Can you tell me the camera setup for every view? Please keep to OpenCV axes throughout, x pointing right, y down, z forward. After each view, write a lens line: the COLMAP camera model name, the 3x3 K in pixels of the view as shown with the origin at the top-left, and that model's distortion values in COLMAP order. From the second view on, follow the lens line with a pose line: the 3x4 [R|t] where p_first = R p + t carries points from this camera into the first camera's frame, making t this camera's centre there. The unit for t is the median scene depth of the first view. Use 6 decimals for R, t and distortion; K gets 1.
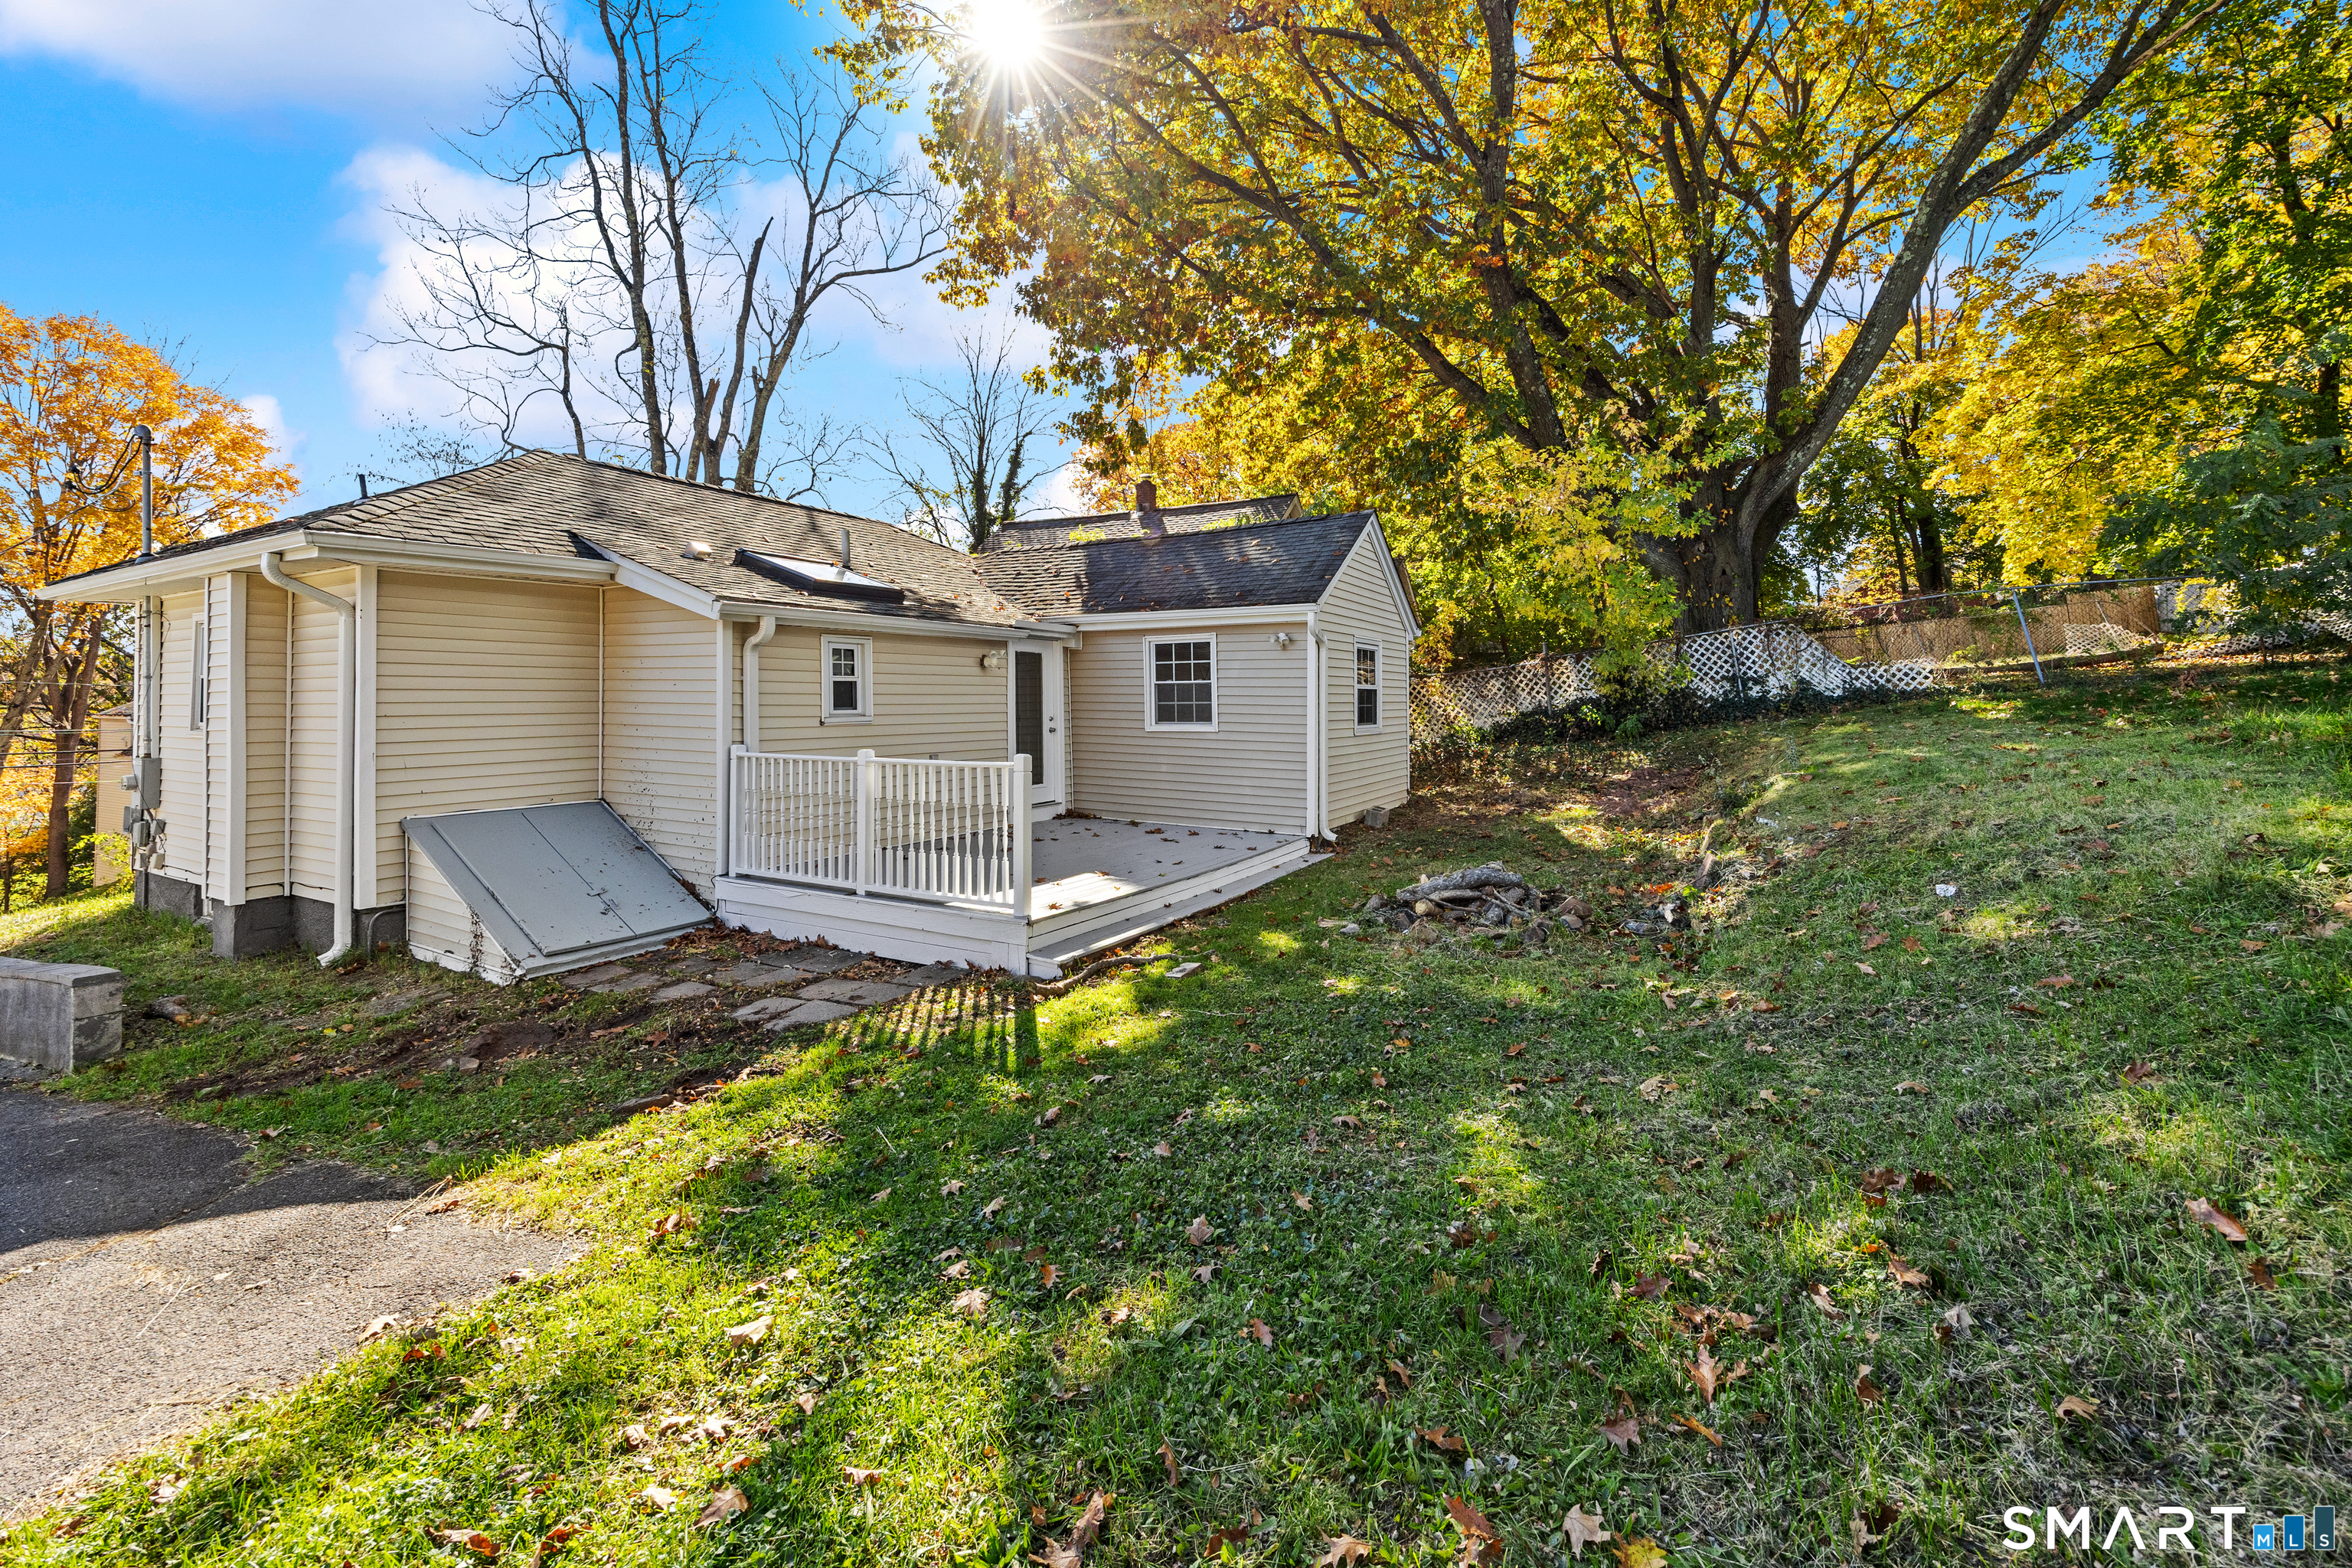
lens RADIAL K [[949.7, 0, 1180.1], [0, 949.7, 706.1], [0, 0, 1]] dist [0.000785, 0.000086]
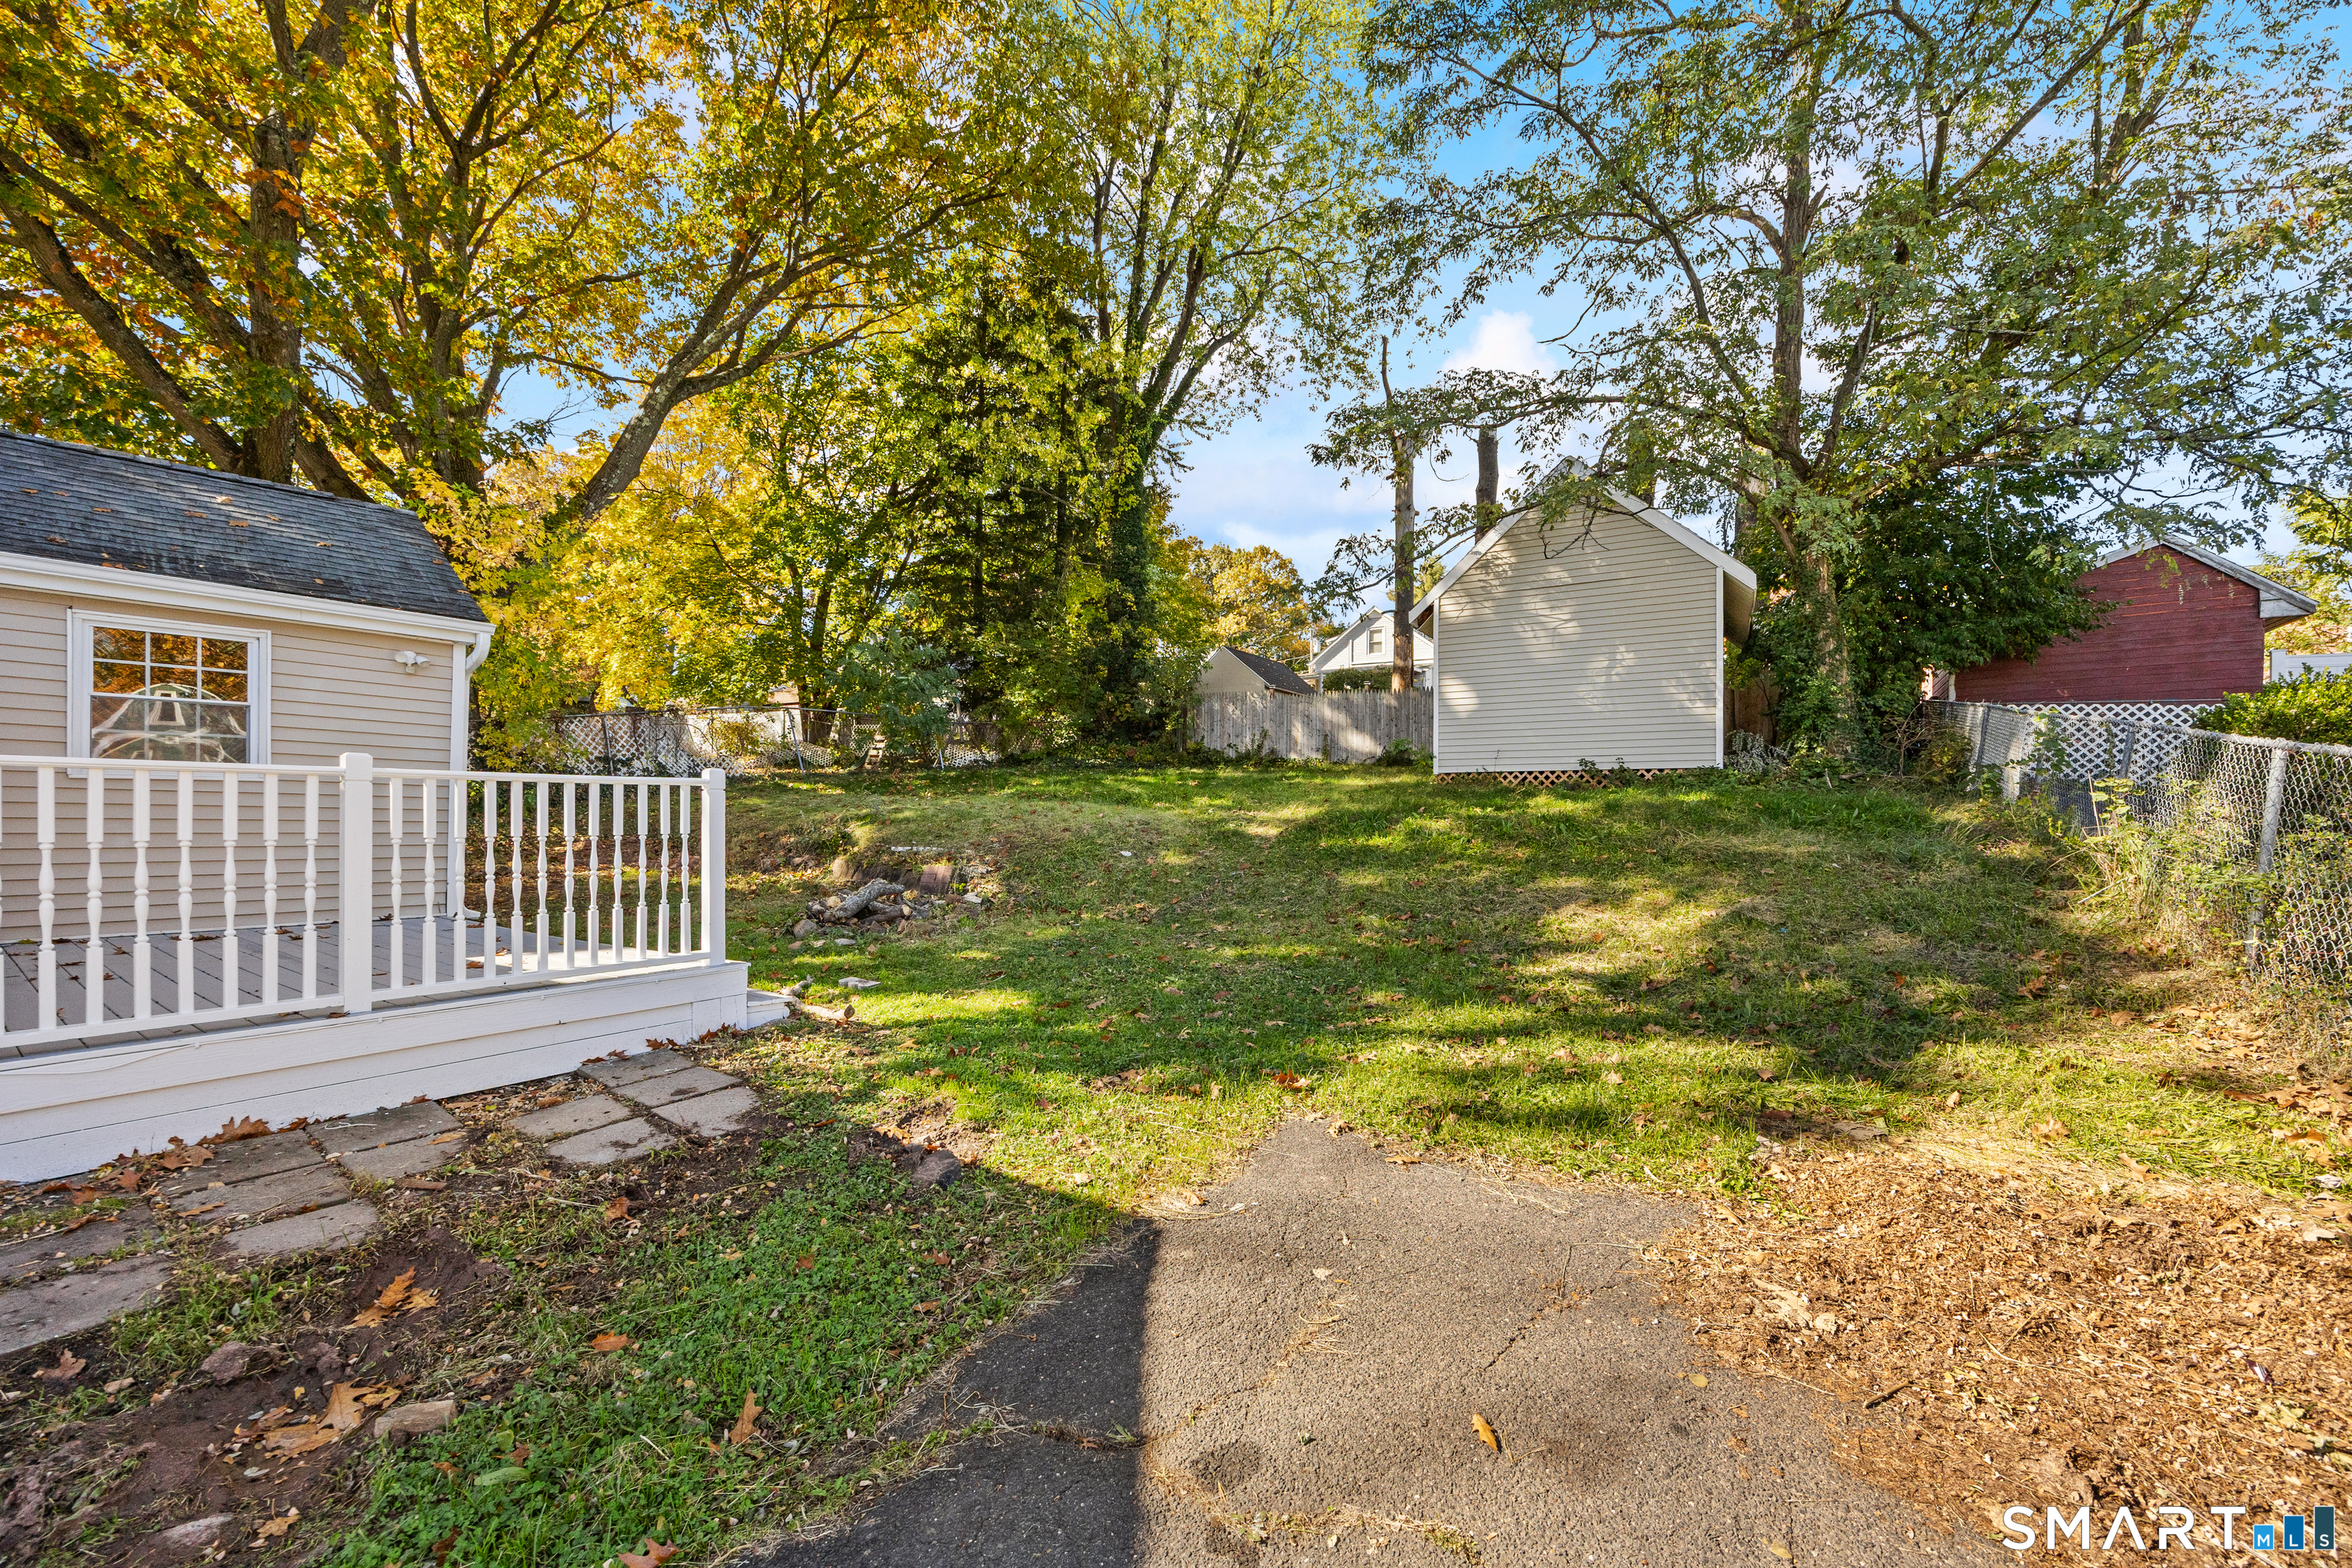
lens RADIAL K [[923.0, 0, 1173.6], [0, 923.0, 821.1], [0, 0, 1]] dist [0.000434, 0.000036]
pose [[0.089006, -0.000224, 0.996031, -0.942014], [0.005267, 0.999986, -0.000246, 0.101561], [-0.996017, 0.005268, 0.089006, 0.540379]]
